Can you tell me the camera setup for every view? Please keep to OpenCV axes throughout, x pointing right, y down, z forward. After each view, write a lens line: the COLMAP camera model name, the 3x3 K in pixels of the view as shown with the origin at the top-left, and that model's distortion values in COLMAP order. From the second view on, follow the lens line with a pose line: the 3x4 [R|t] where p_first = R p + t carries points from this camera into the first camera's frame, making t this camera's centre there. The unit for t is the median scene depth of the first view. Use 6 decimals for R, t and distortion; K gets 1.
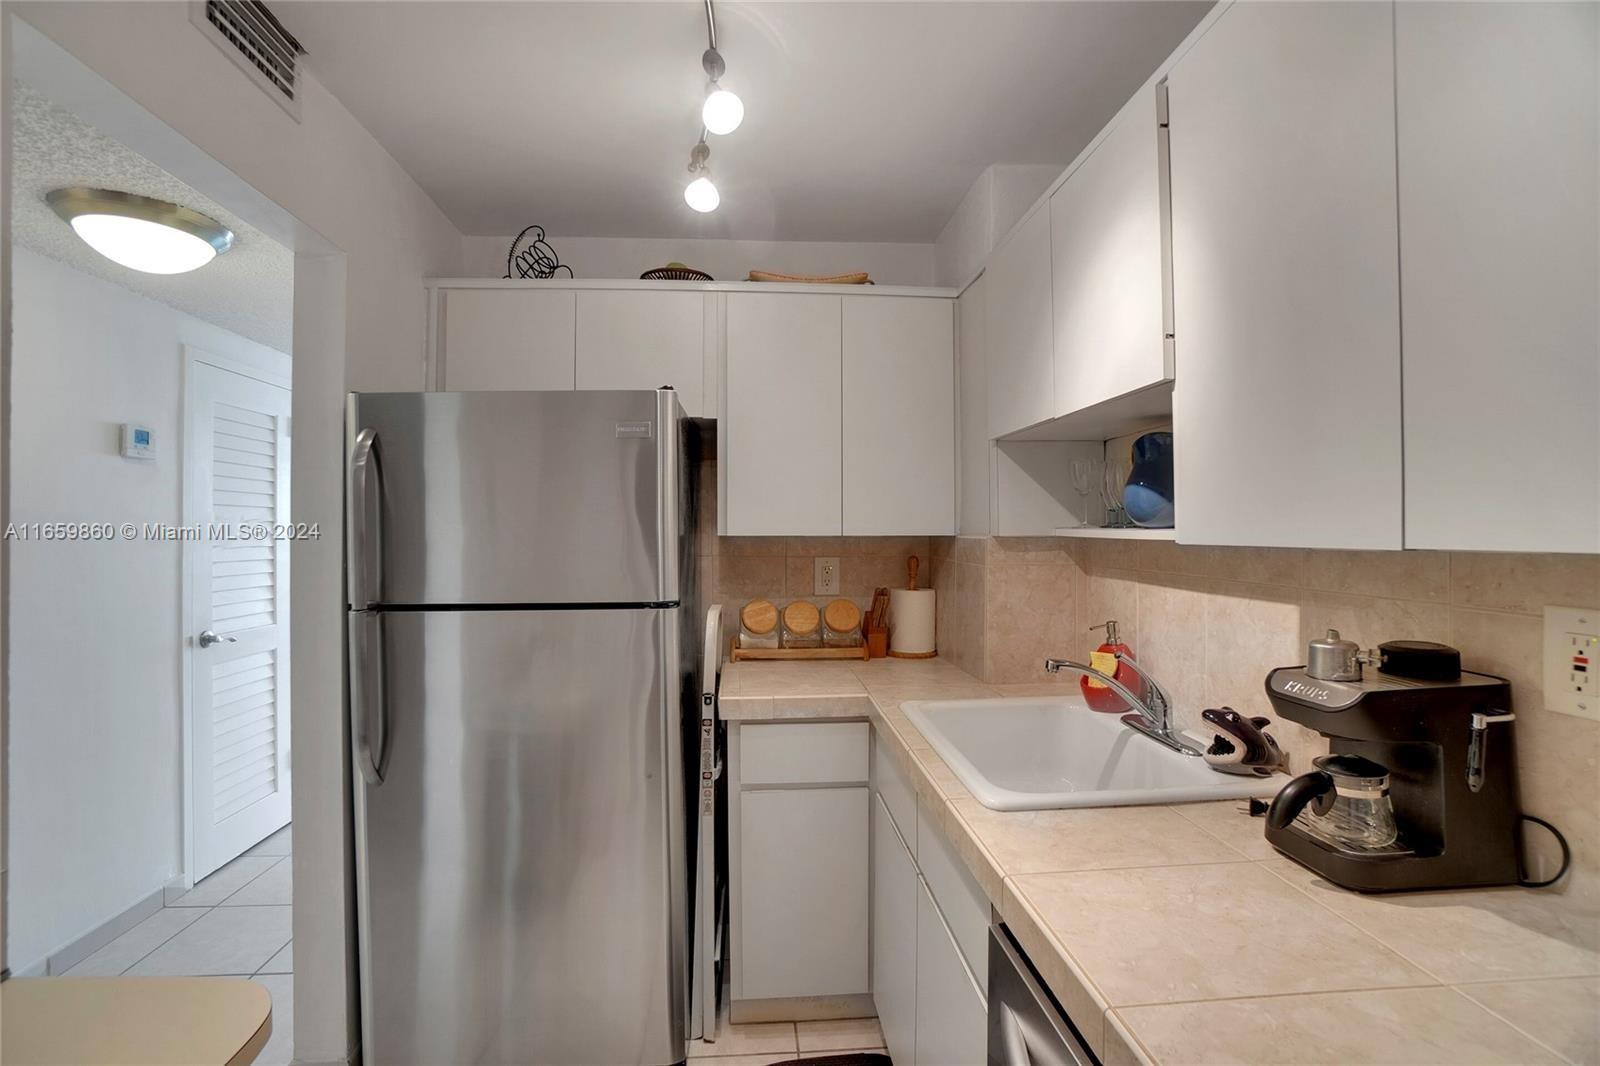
lens RADIAL K [[712.5, 0, 799.6], [0, 712.5, 528.4], [0, 0, 1]] dist [-0.024573, 0.002900]
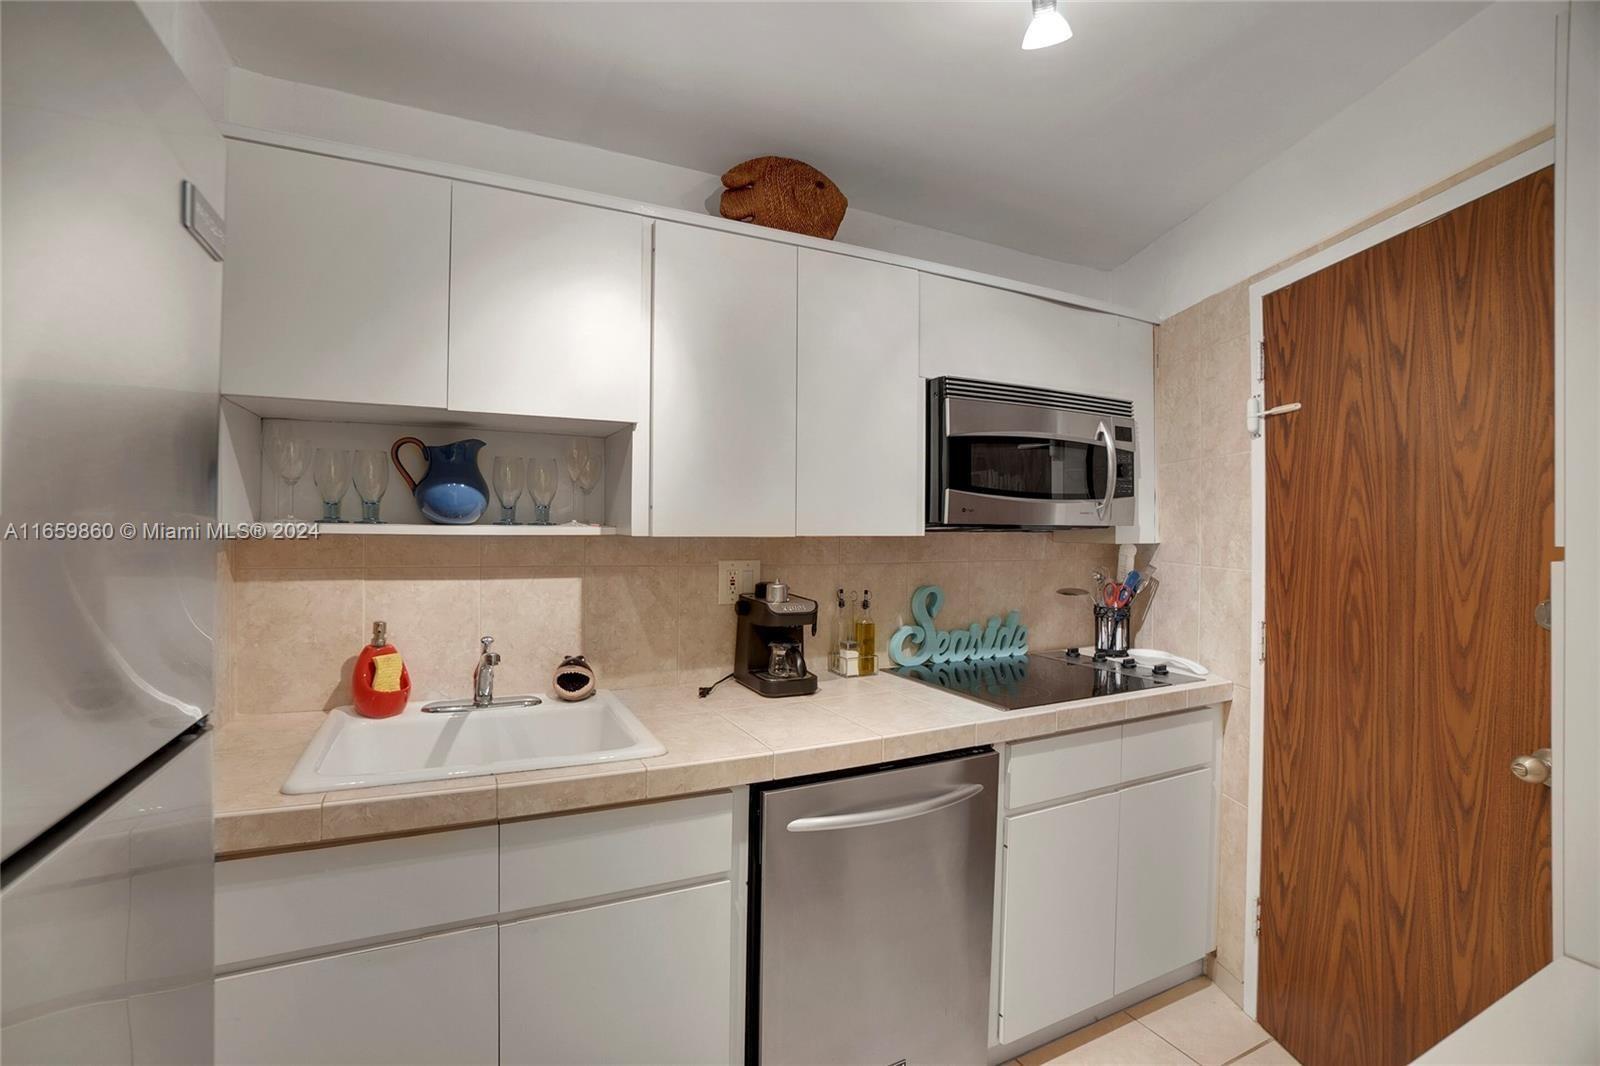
lens RADIAL K [[712.5, 0, 808.1], [0, 712.5, 526.1], [0, 0, 1]] dist [-0.024573, 0.002900]
pose [[-0.313728, -0.004009, 0.949504, -0.808519], [-0.011470, 0.999934, 0.000433, -0.005921], [-0.949443, -0.010755, -0.313754, 0.937361]]
